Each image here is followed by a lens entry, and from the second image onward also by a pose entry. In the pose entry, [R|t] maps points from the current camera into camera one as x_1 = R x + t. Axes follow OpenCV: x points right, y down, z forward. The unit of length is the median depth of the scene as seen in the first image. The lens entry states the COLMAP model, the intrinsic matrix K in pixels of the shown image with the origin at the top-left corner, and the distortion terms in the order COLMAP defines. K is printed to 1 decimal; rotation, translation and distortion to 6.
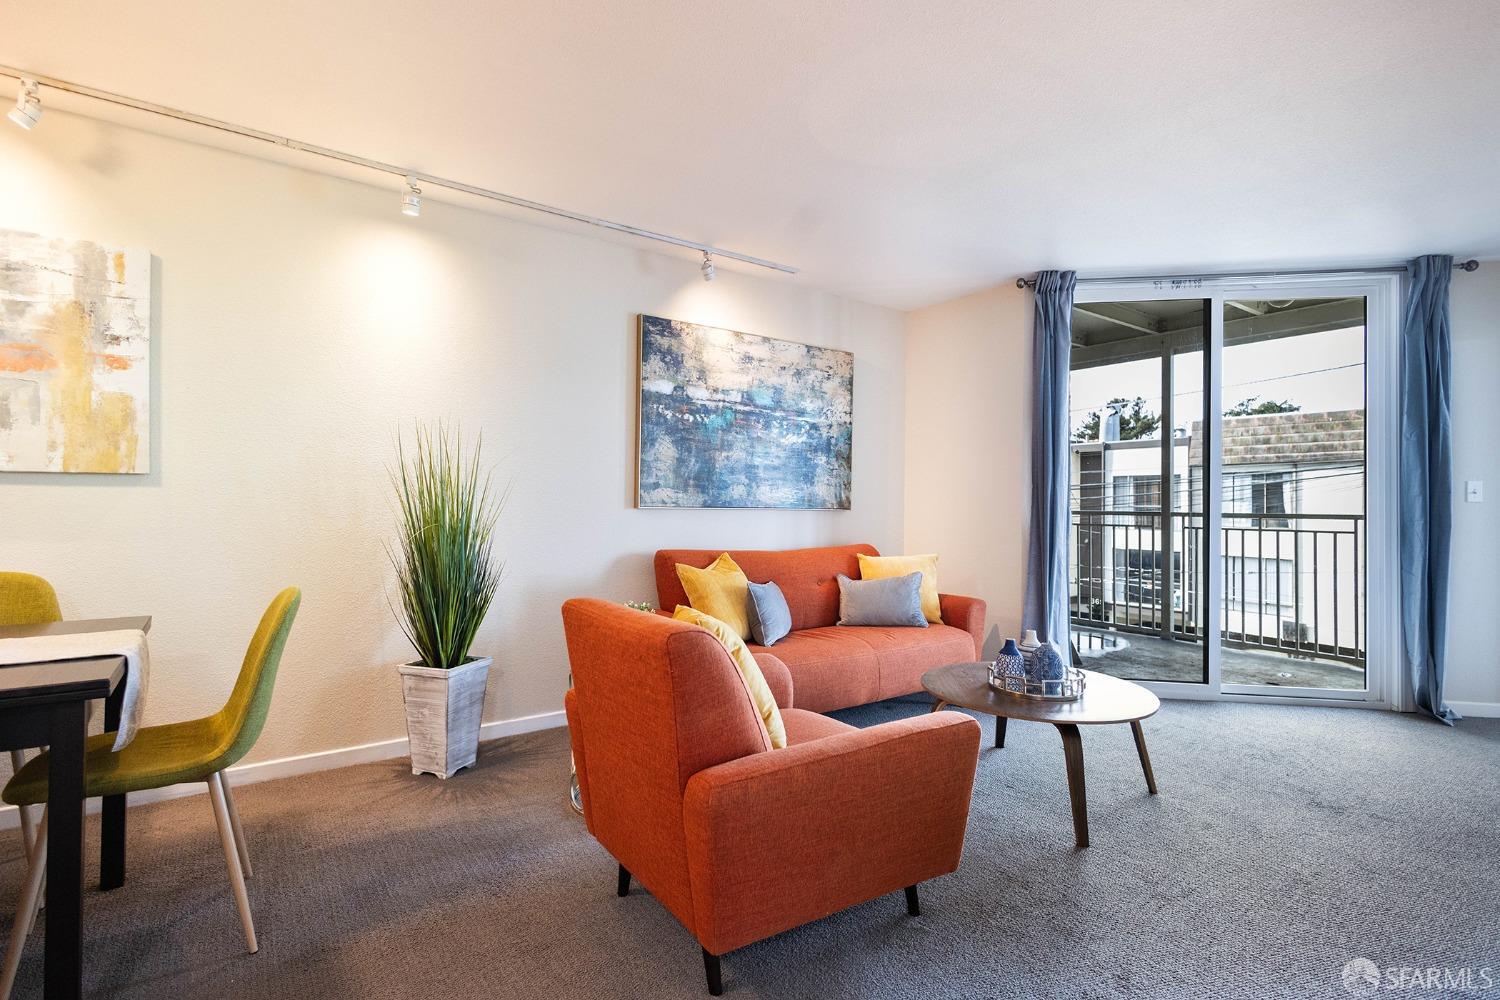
lens RADIAL K [[698.4, 0, 760.9], [0, 698.4, 499.7], [0, 0, 1]] dist [-0.000022, -0.000101]
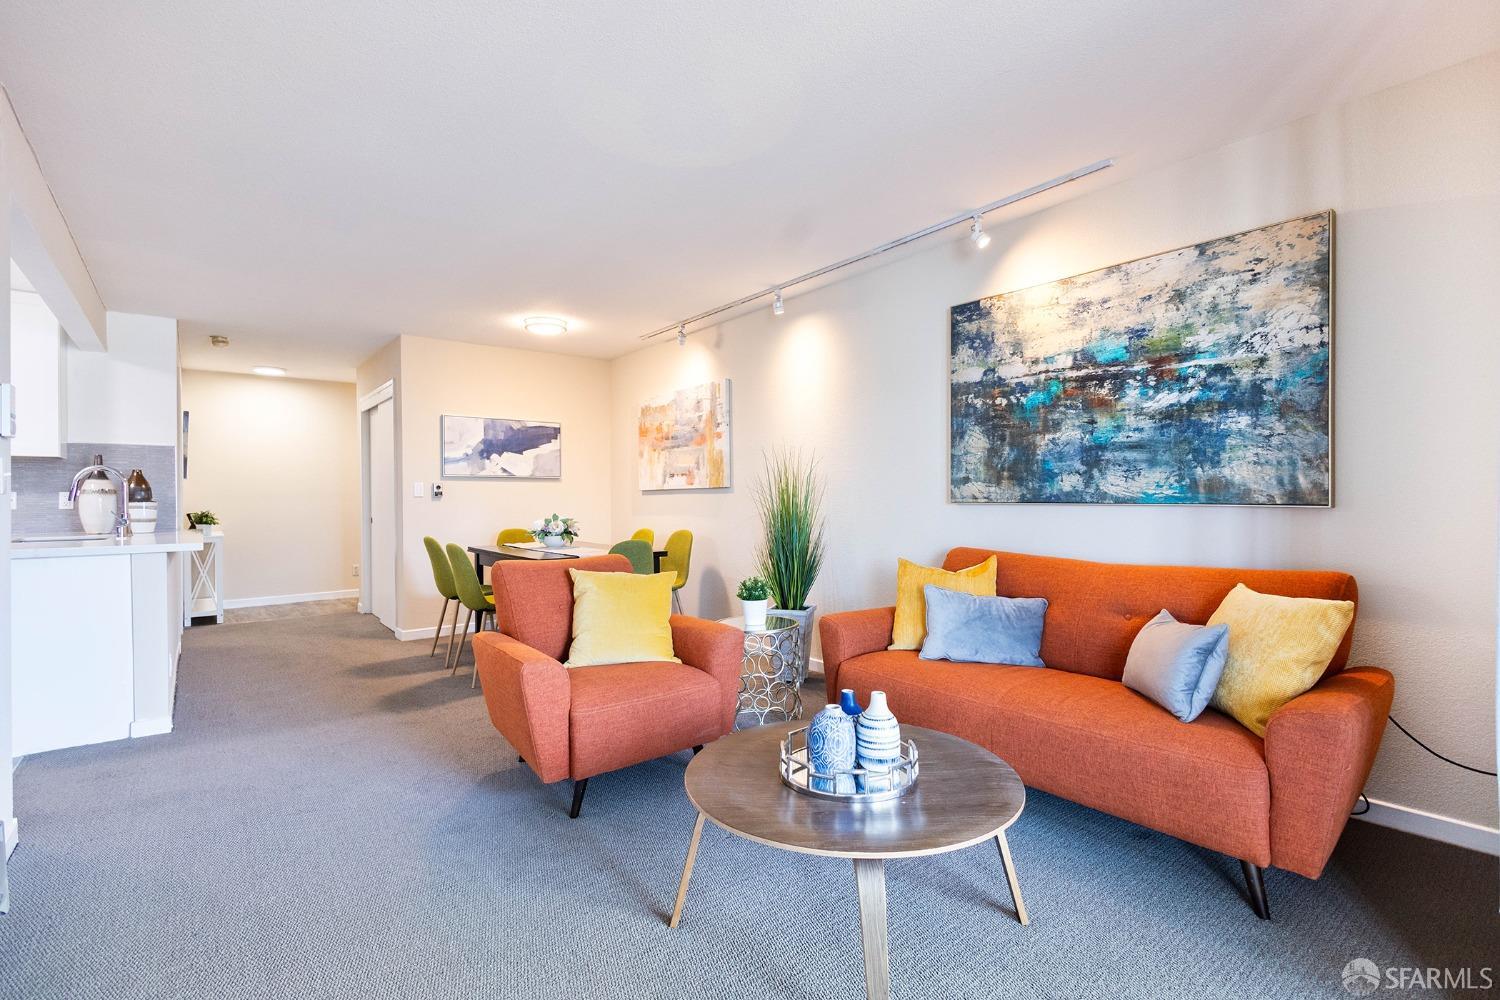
lens RADIAL K [[698.4, 0, 756.3], [0, 698.4, 503.8], [0, 0, 1]] dist [-0.000022, -0.000101]
pose [[0.041919, 0.002463, -0.999118, 0.744346], [0.015598, 0.999873, 0.003119, 0.004668], [0.998999, -0.015715, 0.041875, 0.627019]]
